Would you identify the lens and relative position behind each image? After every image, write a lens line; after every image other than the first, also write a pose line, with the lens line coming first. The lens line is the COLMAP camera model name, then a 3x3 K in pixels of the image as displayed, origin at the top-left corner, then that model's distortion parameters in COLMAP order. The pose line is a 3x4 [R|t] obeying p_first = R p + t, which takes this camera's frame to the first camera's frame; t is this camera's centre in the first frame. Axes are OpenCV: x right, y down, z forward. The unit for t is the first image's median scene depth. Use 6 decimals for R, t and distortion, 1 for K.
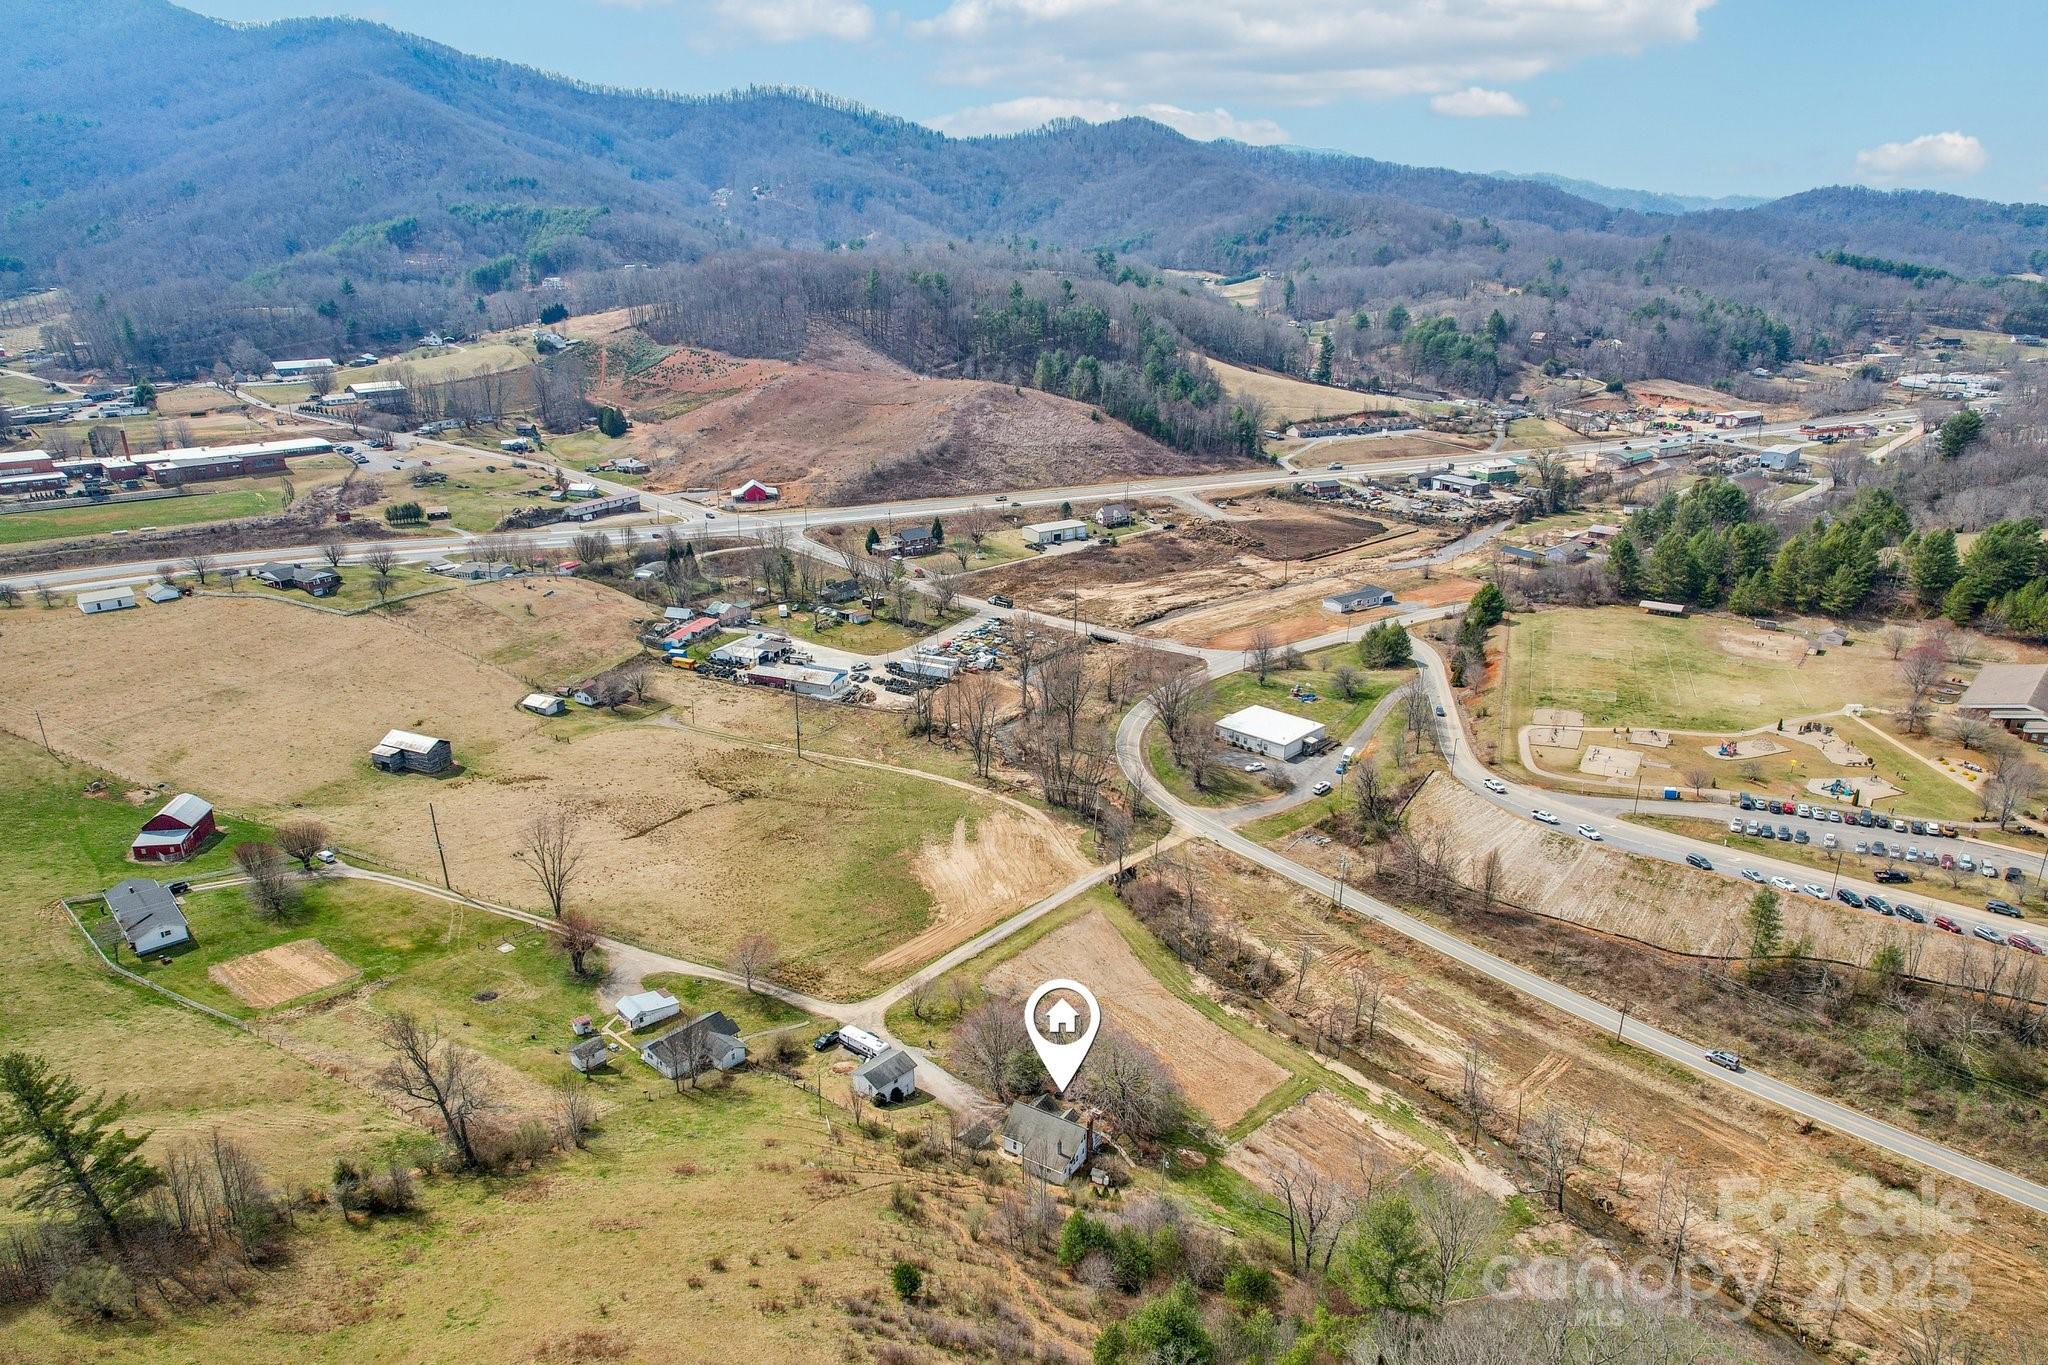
lens RADIAL K [[1336.1, 0, 1031.1], [0, 1336.1, 681.9], [0, 0, 1]] dist [-0.078289, 0.071130]
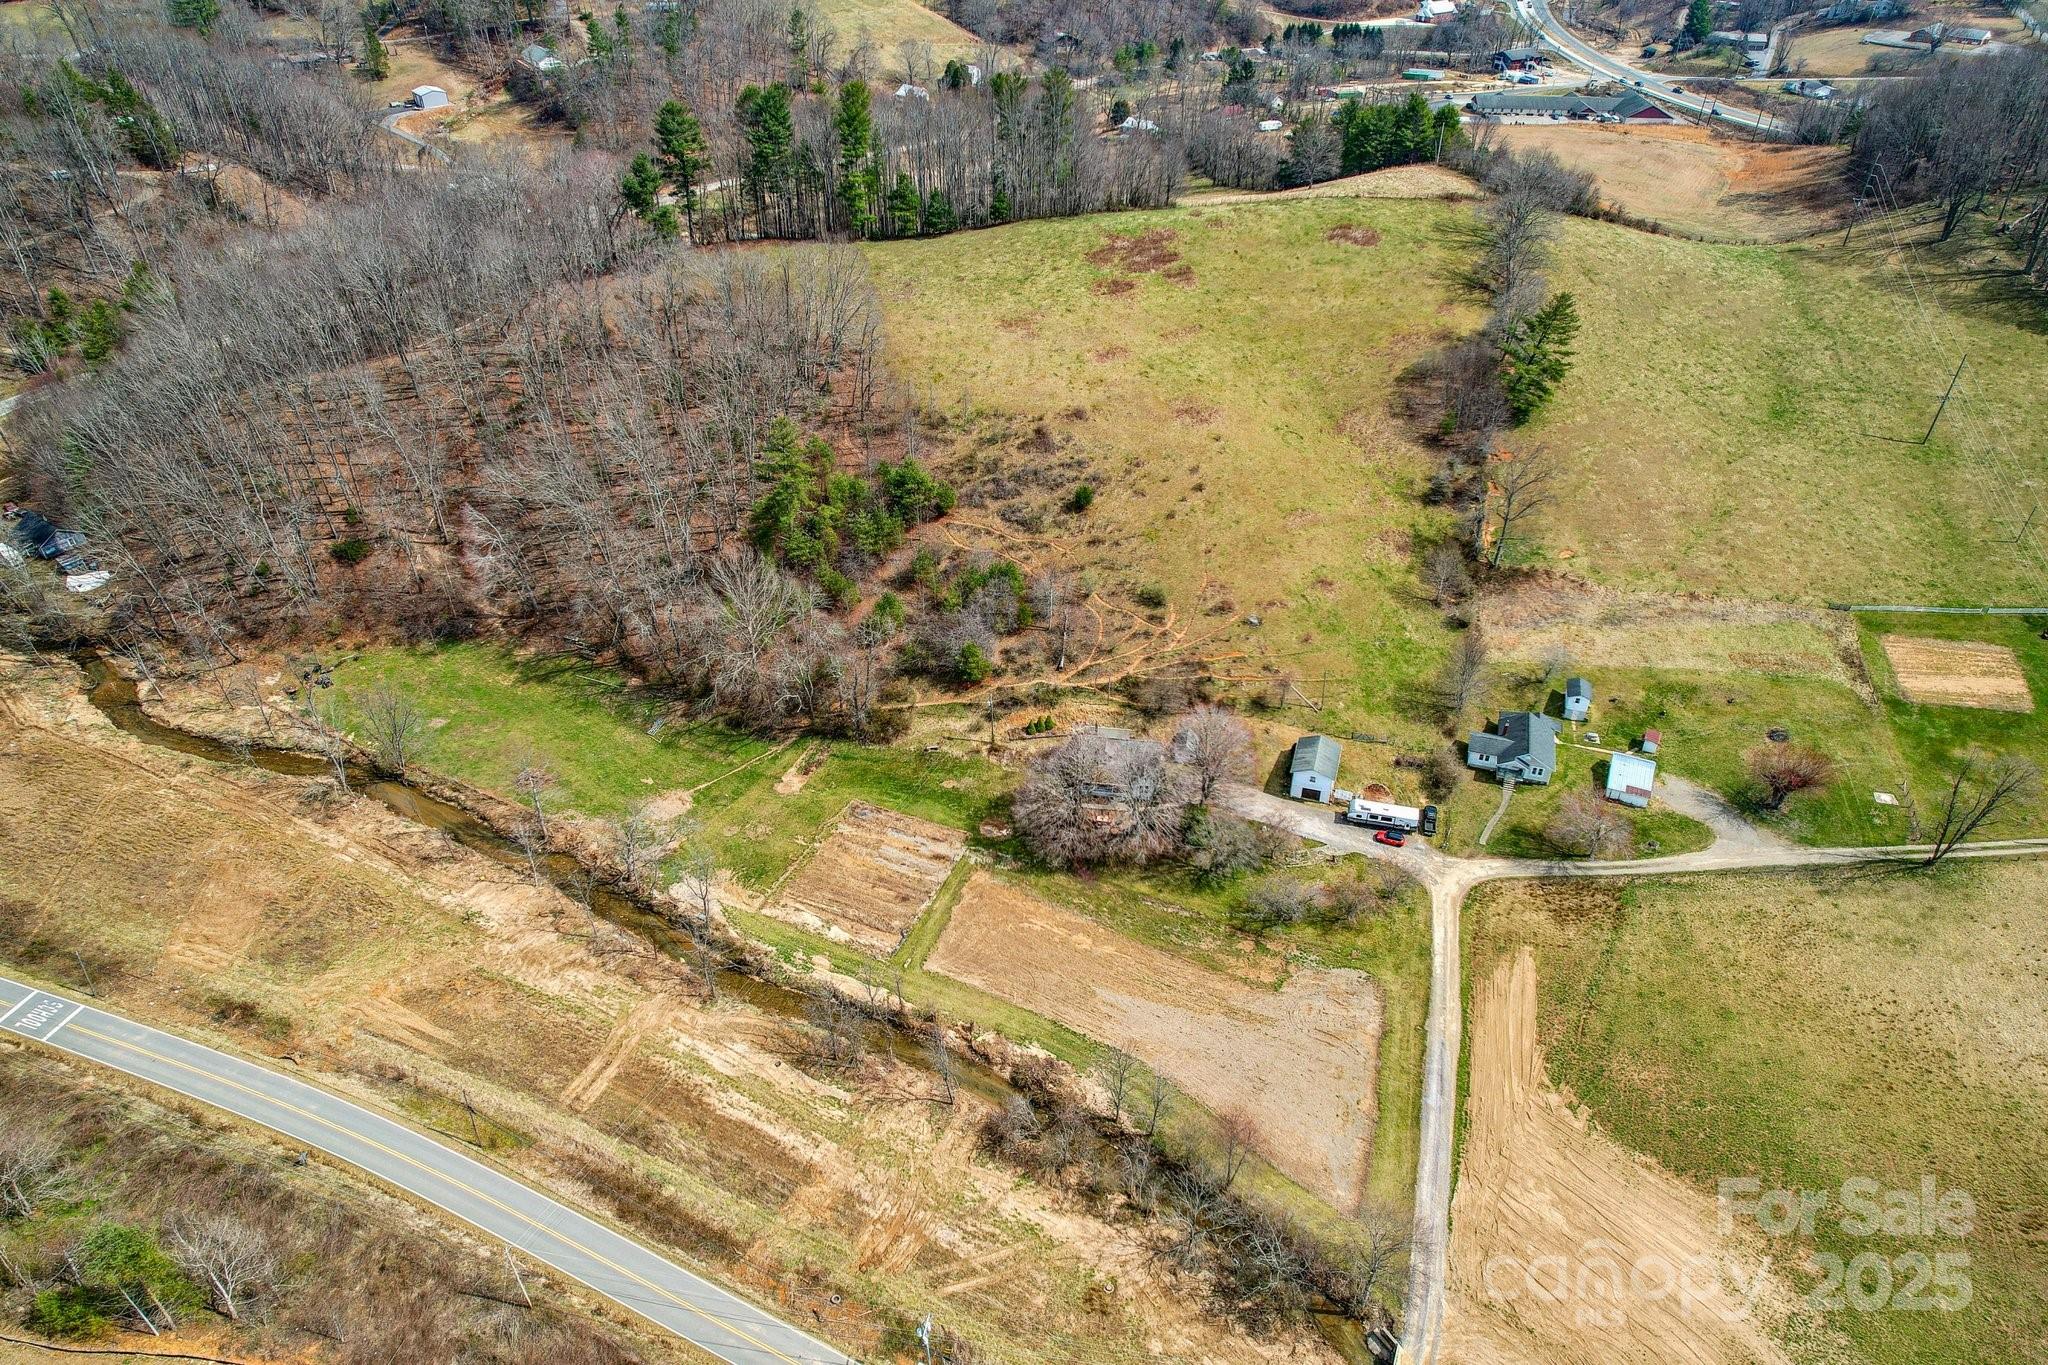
lens RADIAL K [[1336.1, 0, 1031.1], [0, 1336.1, 681.9], [0, 0, 1]] dist [-0.078289, 0.071130]
pose [[-0.911487, 0.241112, -0.333251, 0.364626], [-0.136533, 0.586898, 0.798066, -0.456060], [0.388008, 0.772927, -0.502030, 1.293373]]
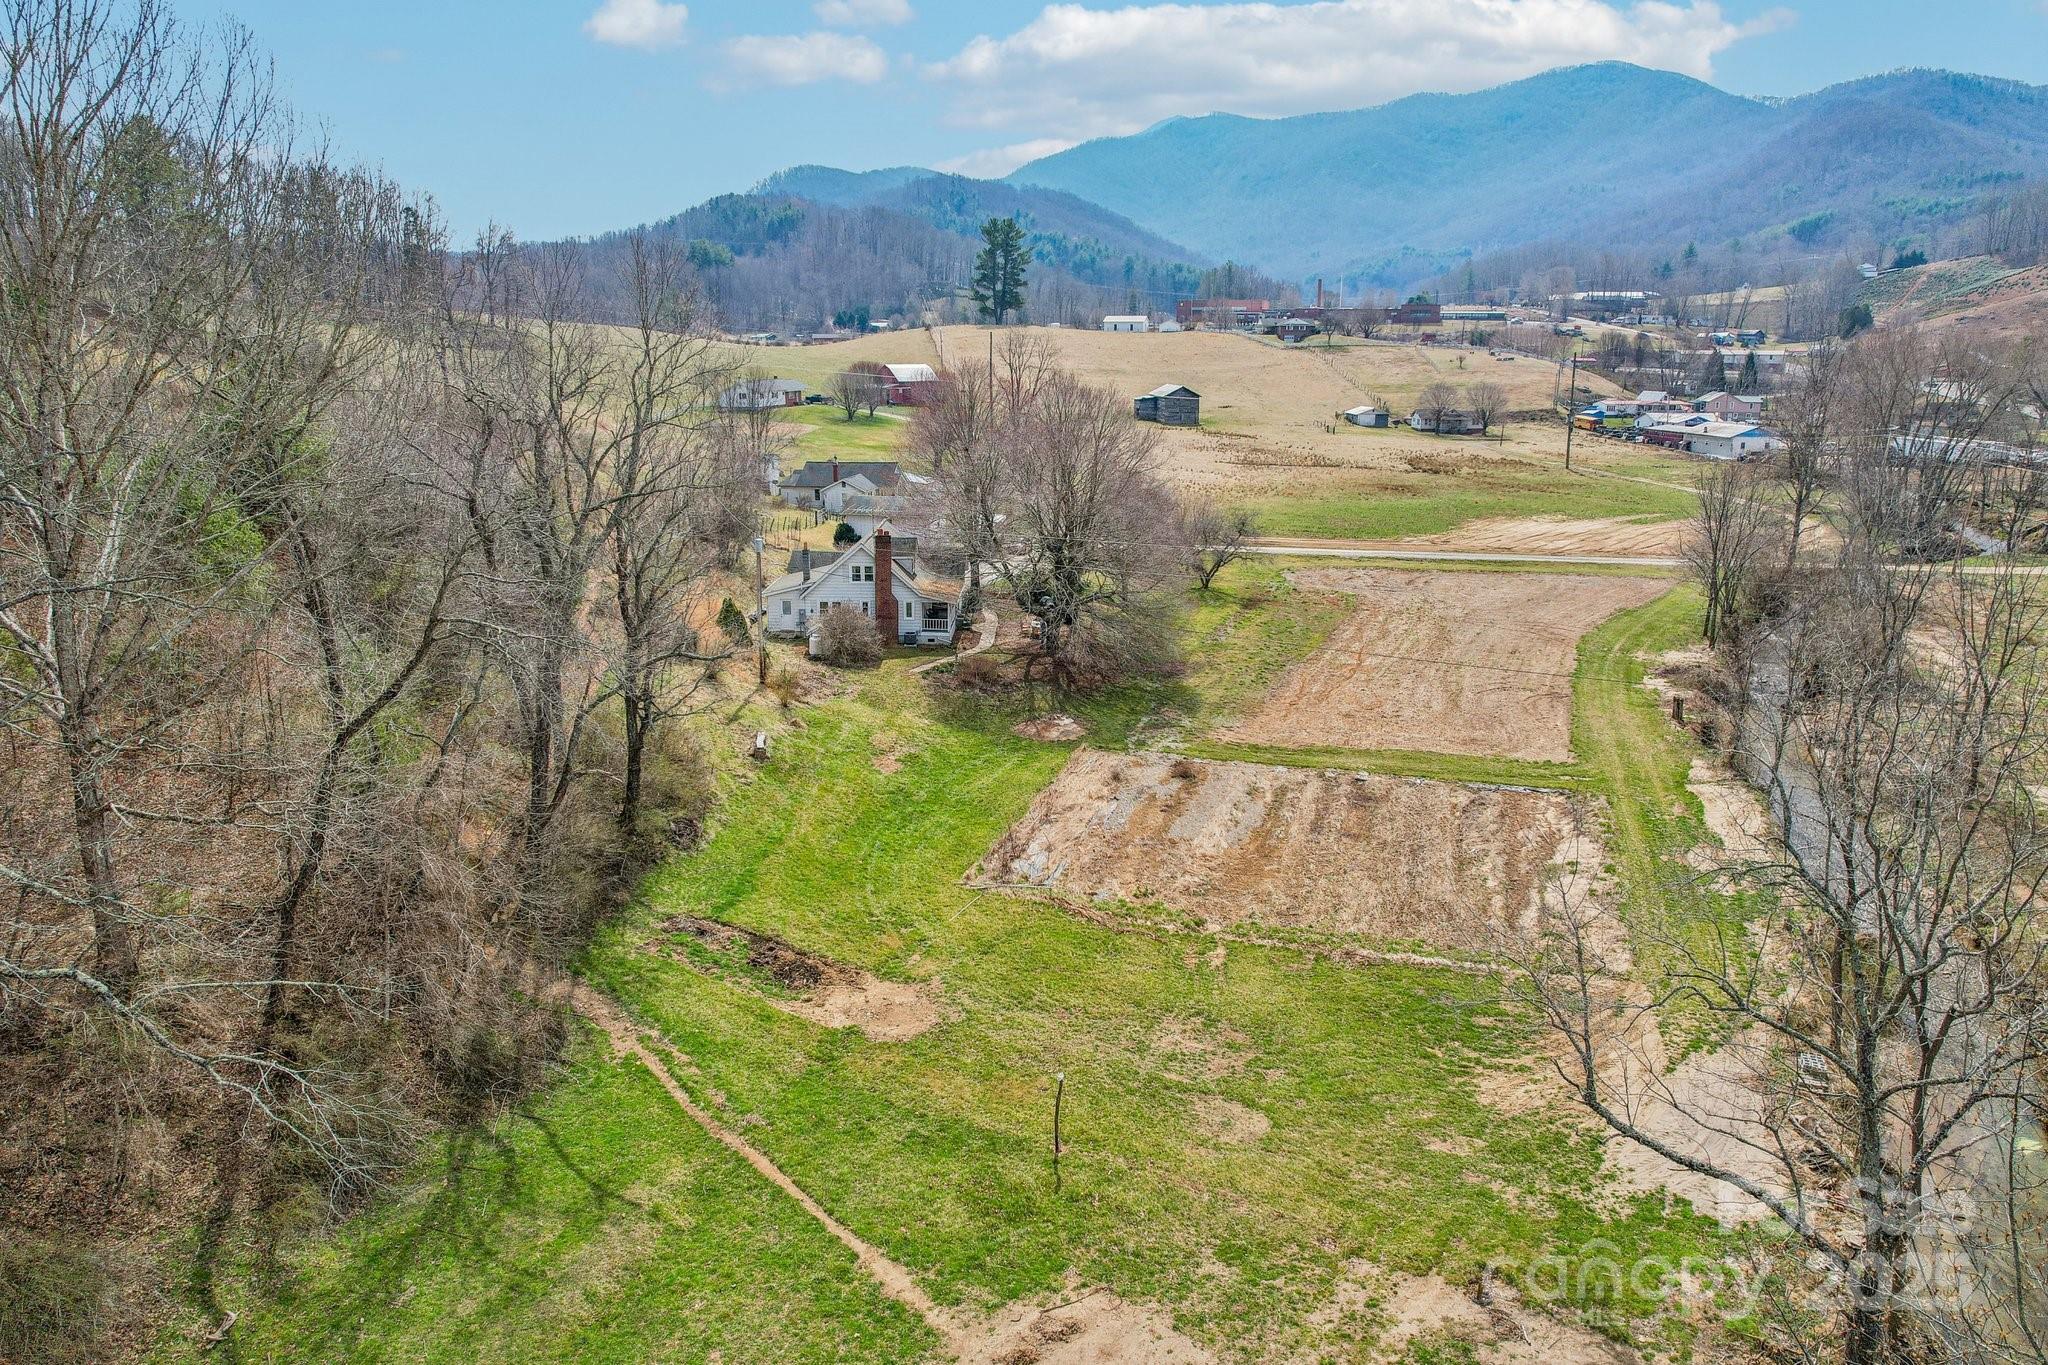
lens RADIAL K [[1336.1, 0, 1031.1], [0, 1336.1, 681.9], [0, 0, 1]] dist [-0.078289, 0.071130]
pose [[0.512167, 0.212313, -0.832231, 0.396090], [-0.285305, 0.956000, 0.068307, 0.292152], [0.810115, 0.202455, 0.550206, 0.706835]]
